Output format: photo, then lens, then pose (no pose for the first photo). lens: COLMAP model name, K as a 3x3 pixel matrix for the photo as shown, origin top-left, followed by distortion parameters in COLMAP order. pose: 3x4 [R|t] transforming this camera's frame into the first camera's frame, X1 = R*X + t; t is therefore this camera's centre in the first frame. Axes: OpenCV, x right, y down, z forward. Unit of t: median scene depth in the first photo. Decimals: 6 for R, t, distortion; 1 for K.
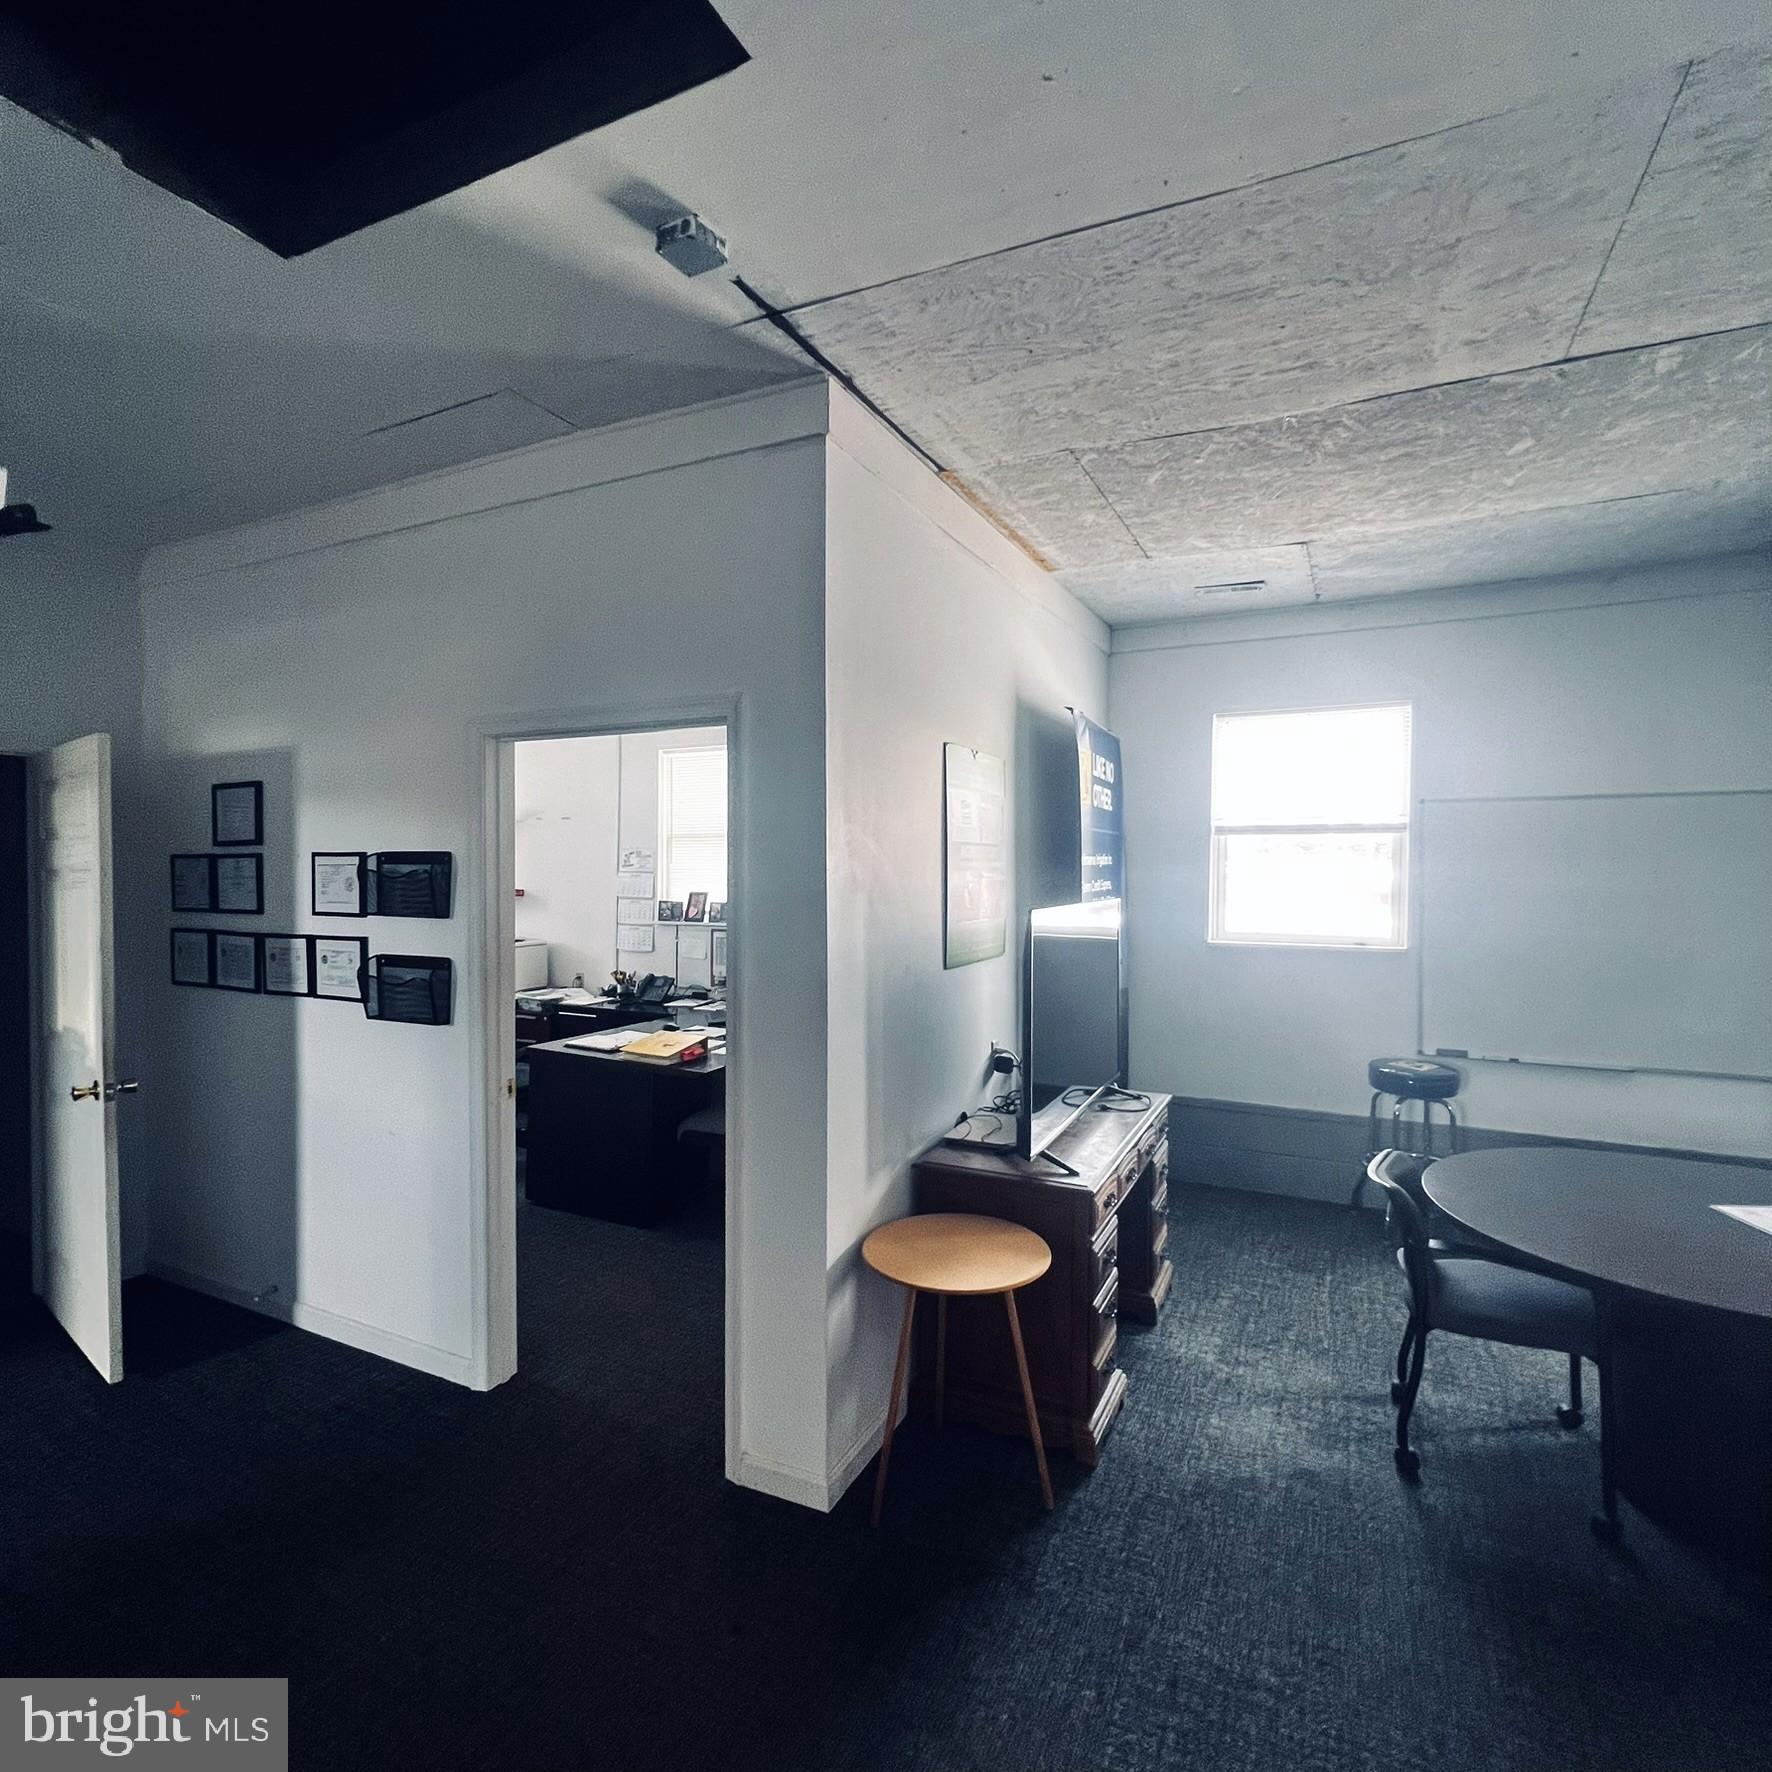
lens RADIAL K [[947.2, 0, 882.2], [0, 947.2, 882.9], [0, 0, 1]] dist [-0.004048, 0.001322]
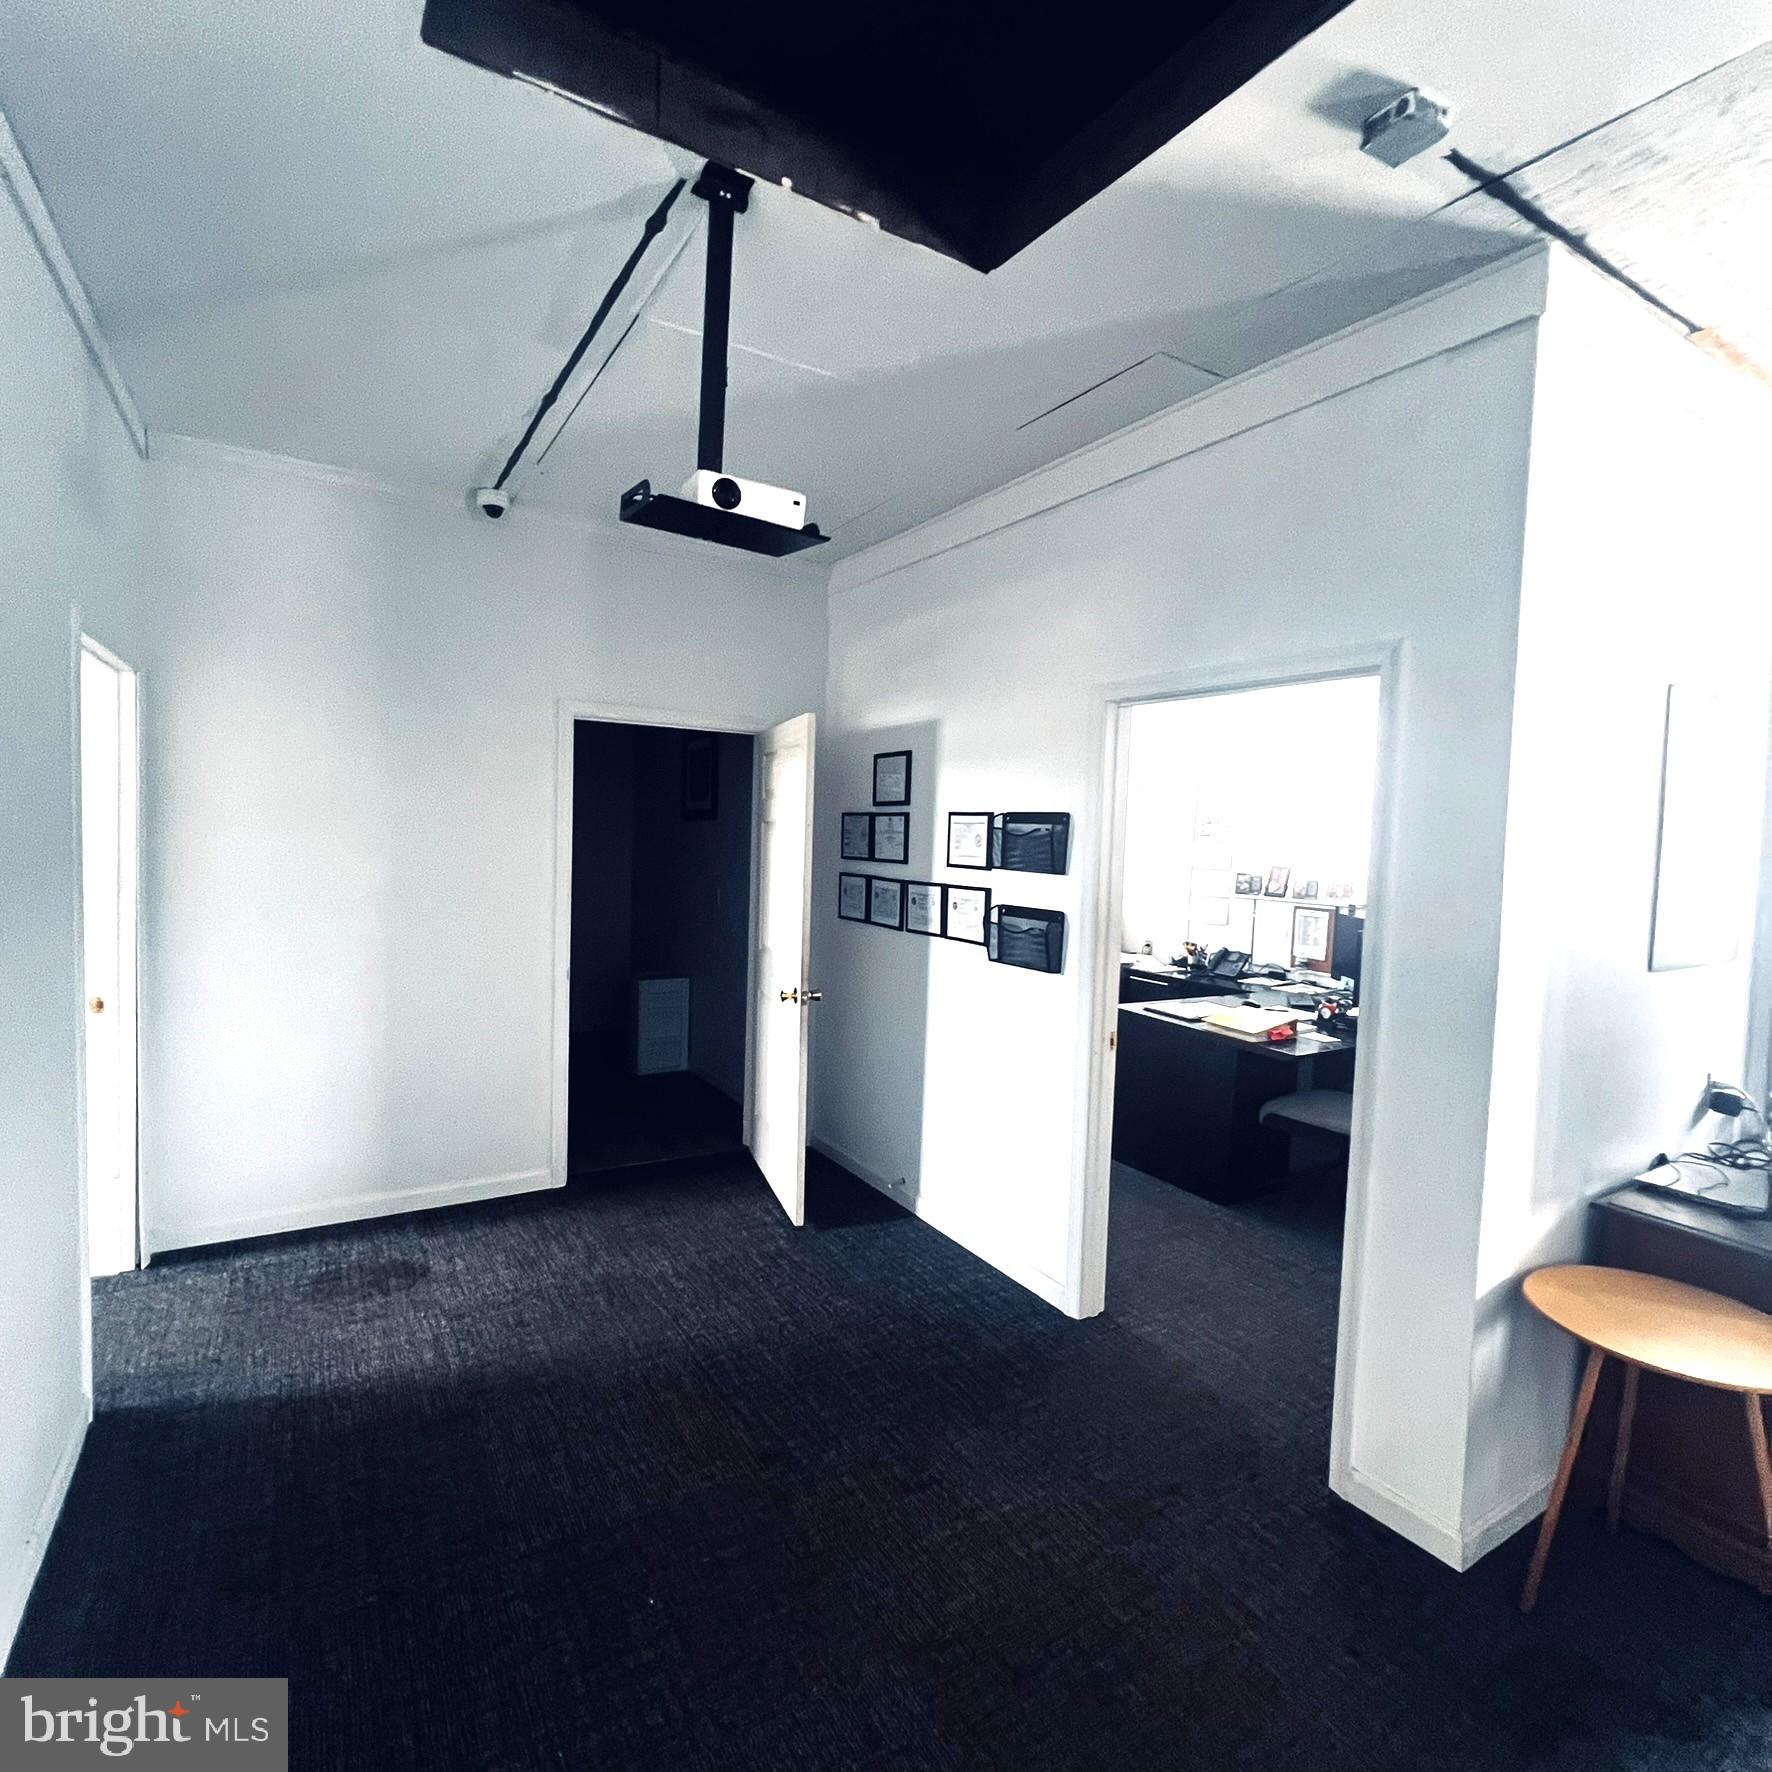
lens RADIAL K [[947.2, 0, 882.2], [0, 947.2, 882.9], [0, 0, 1]] dist [-0.004048, 0.001322]
pose [[0.846615, 0.056091, -0.529242, -0.062433], [-0.041630, 0.998363, 0.039216, 0.012548], [0.530575, -0.011169, 0.847564, -0.013881]]
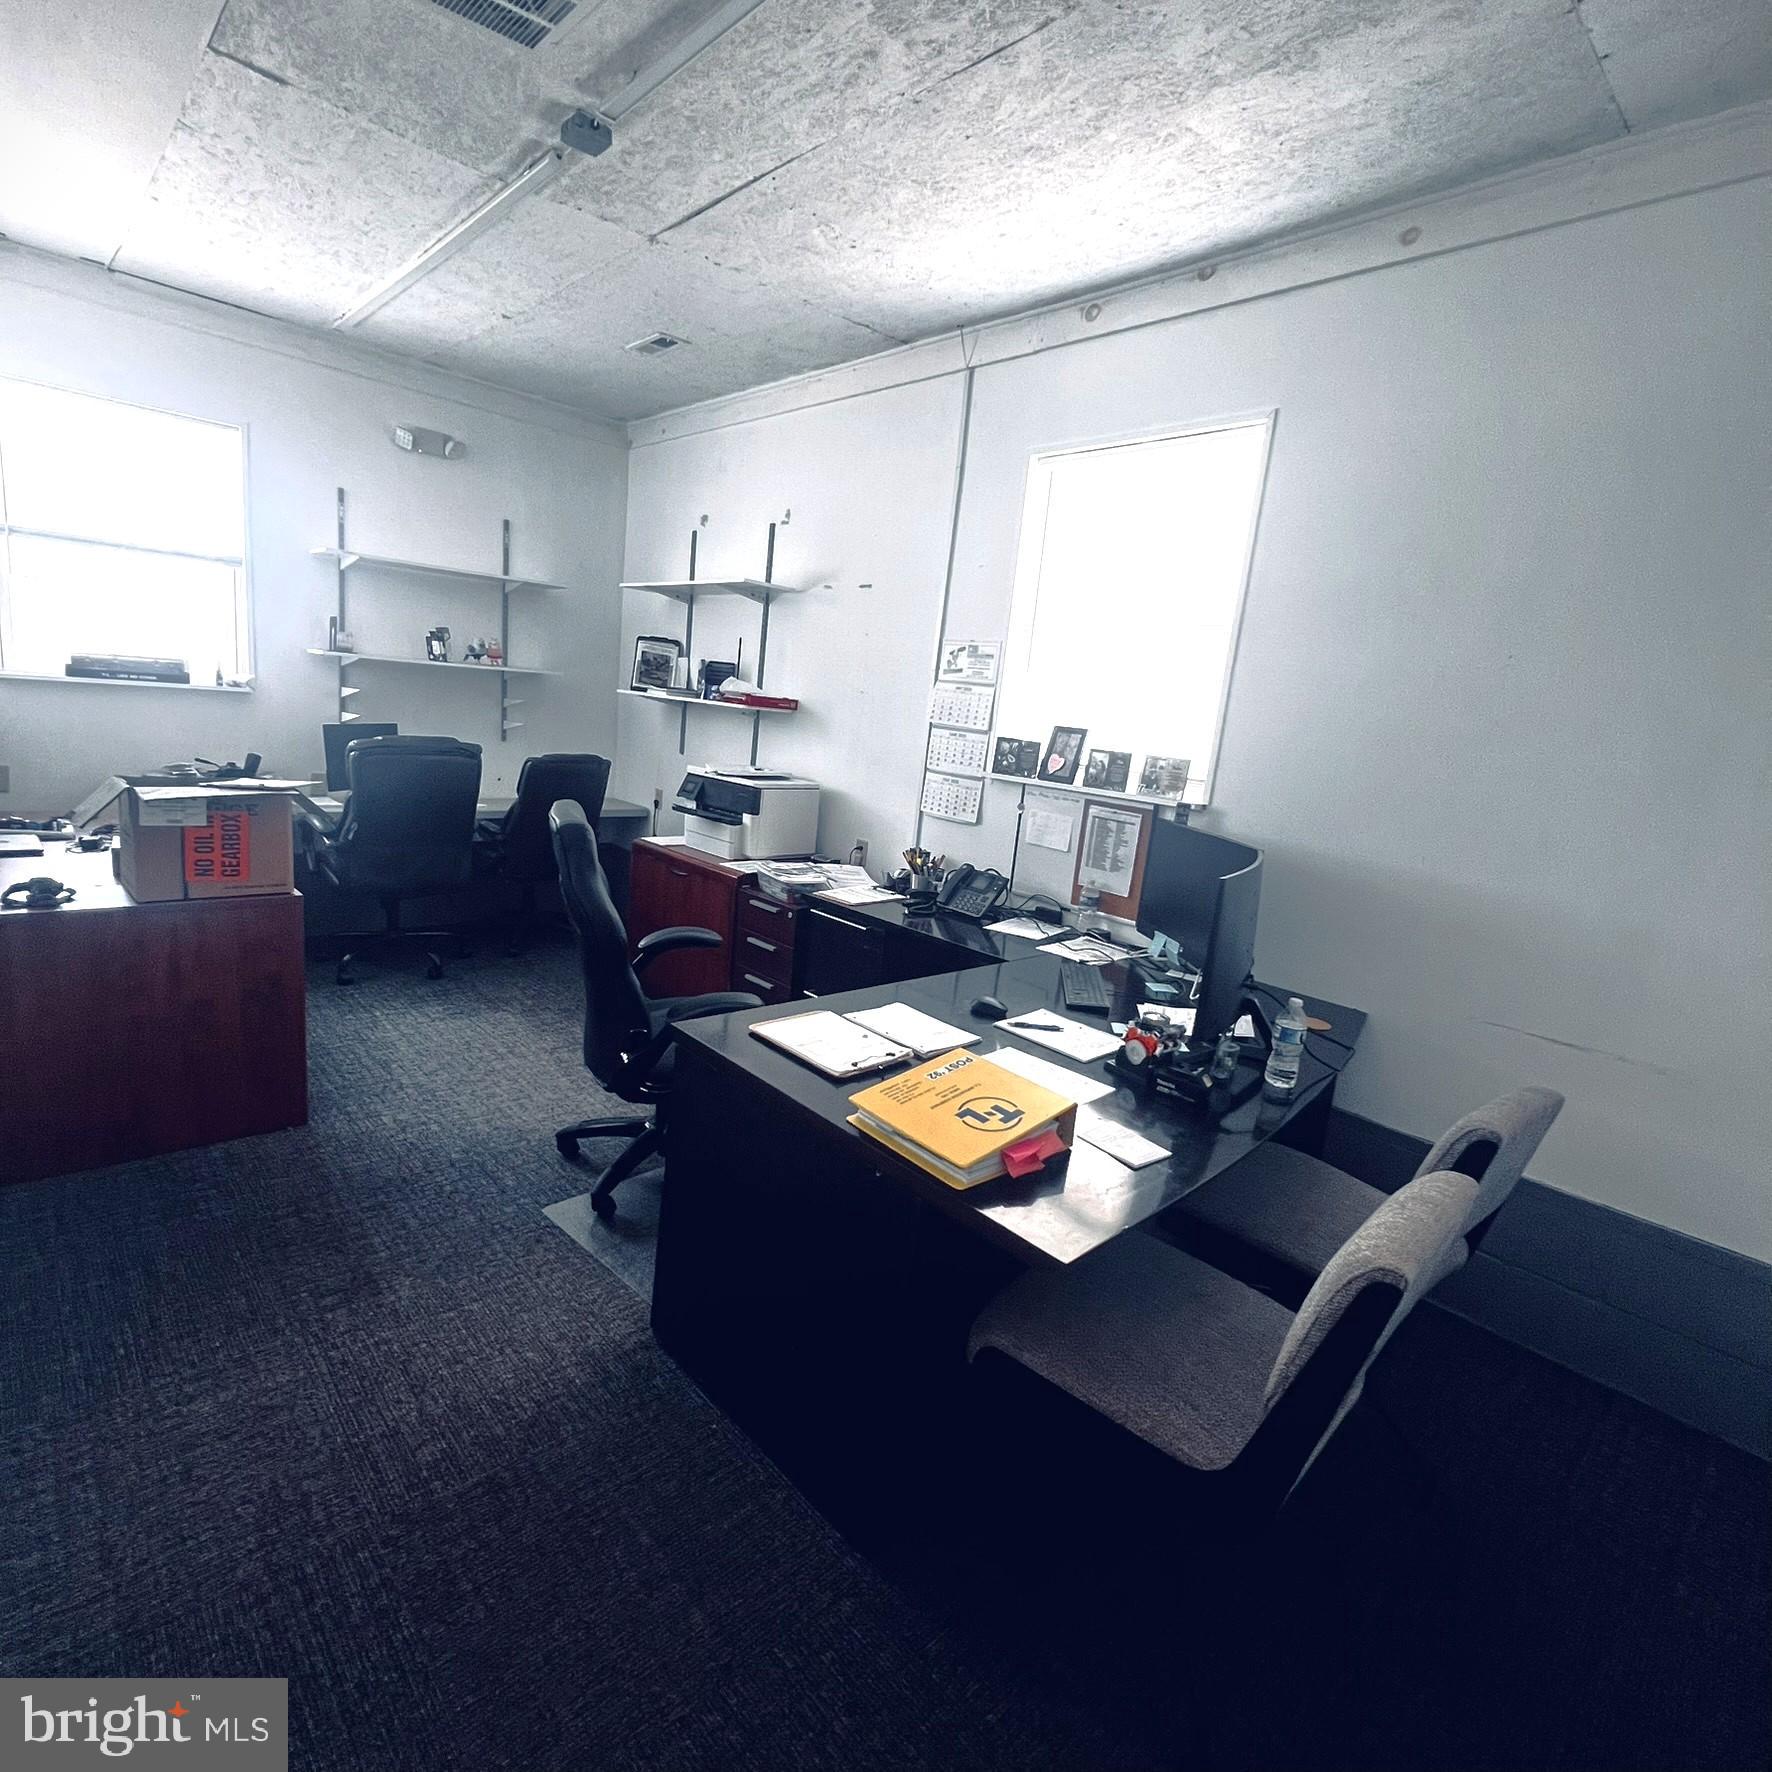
lens RADIAL K [[947.2, 0, 882.2], [0, 947.2, 882.9], [0, 0, 1]] dist [-0.004048, 0.001322]
pose [[0.932334, 0.148906, -0.329516, -0.204106], [-0.095207, 0.980209, 0.173571, 0.025782], [0.348840, -0.130454, 0.928059, 0.890257]]
